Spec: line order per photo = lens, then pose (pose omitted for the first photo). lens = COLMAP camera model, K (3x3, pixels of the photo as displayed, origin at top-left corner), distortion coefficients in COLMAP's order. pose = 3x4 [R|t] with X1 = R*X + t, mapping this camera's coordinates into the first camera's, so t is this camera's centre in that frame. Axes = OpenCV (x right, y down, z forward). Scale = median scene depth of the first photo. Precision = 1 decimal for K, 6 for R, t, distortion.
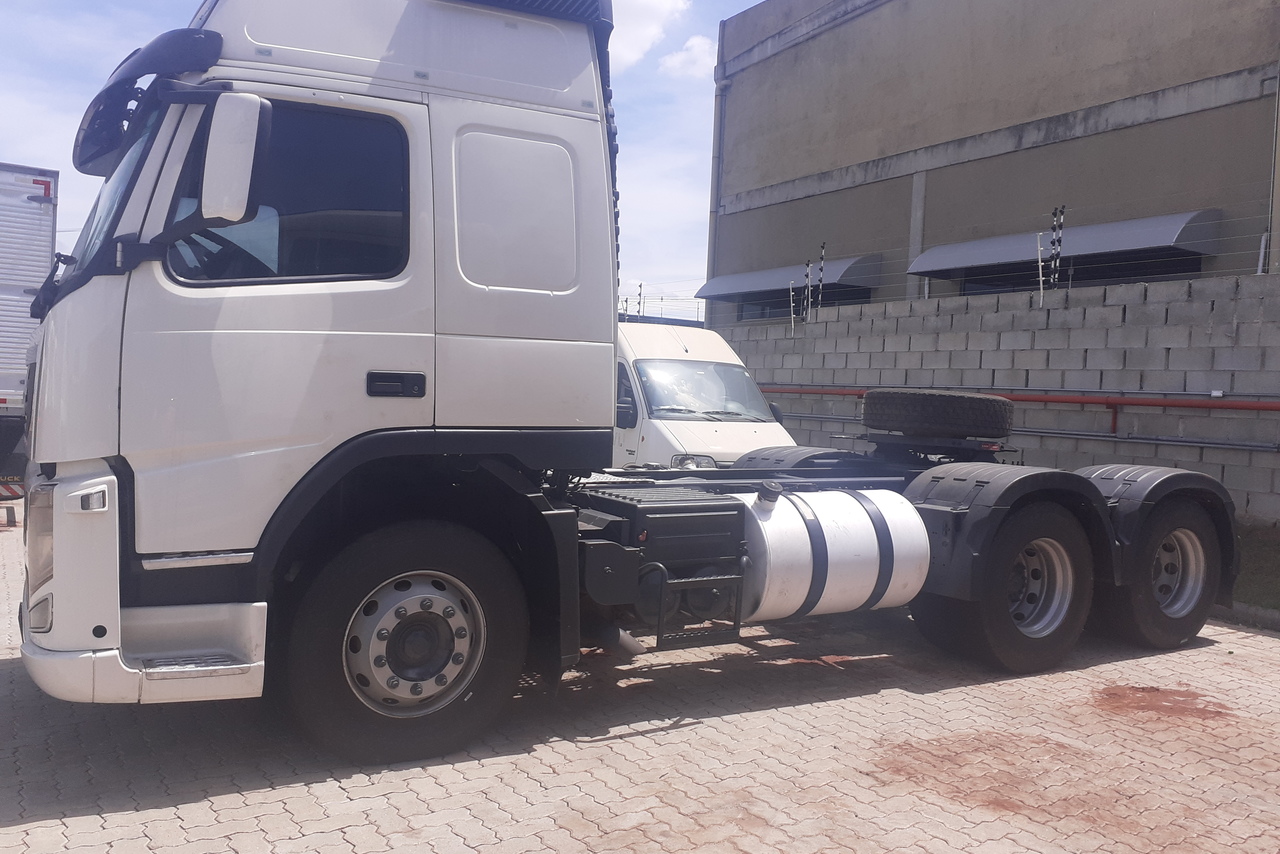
lens RADIAL K [[1008.0, 0, 637.4], [0, 1008.0, 418.2], [0, 0, 1]] dist [0.064163, -0.041108]
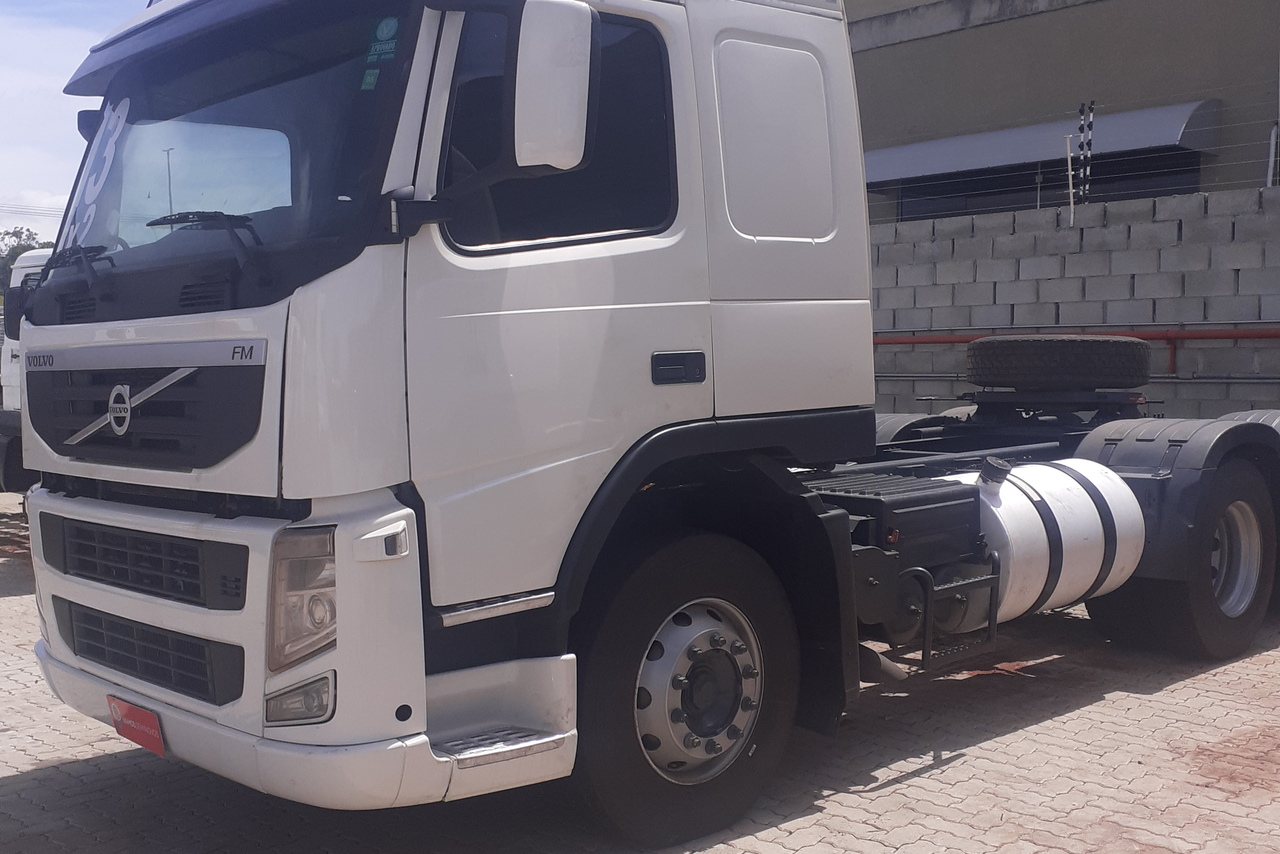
lens RADIAL K [[1359.2, 0, 652.1], [0, 1359.2, 432.6], [0, 0, 1]] dist [0.090077, 0.000000]
pose [[0.972217, -0.068653, 0.223790, -0.420799], [0.060263, 0.997207, 0.044117, -0.025528], [-0.226193, -0.029405, 0.973638, -0.023534]]
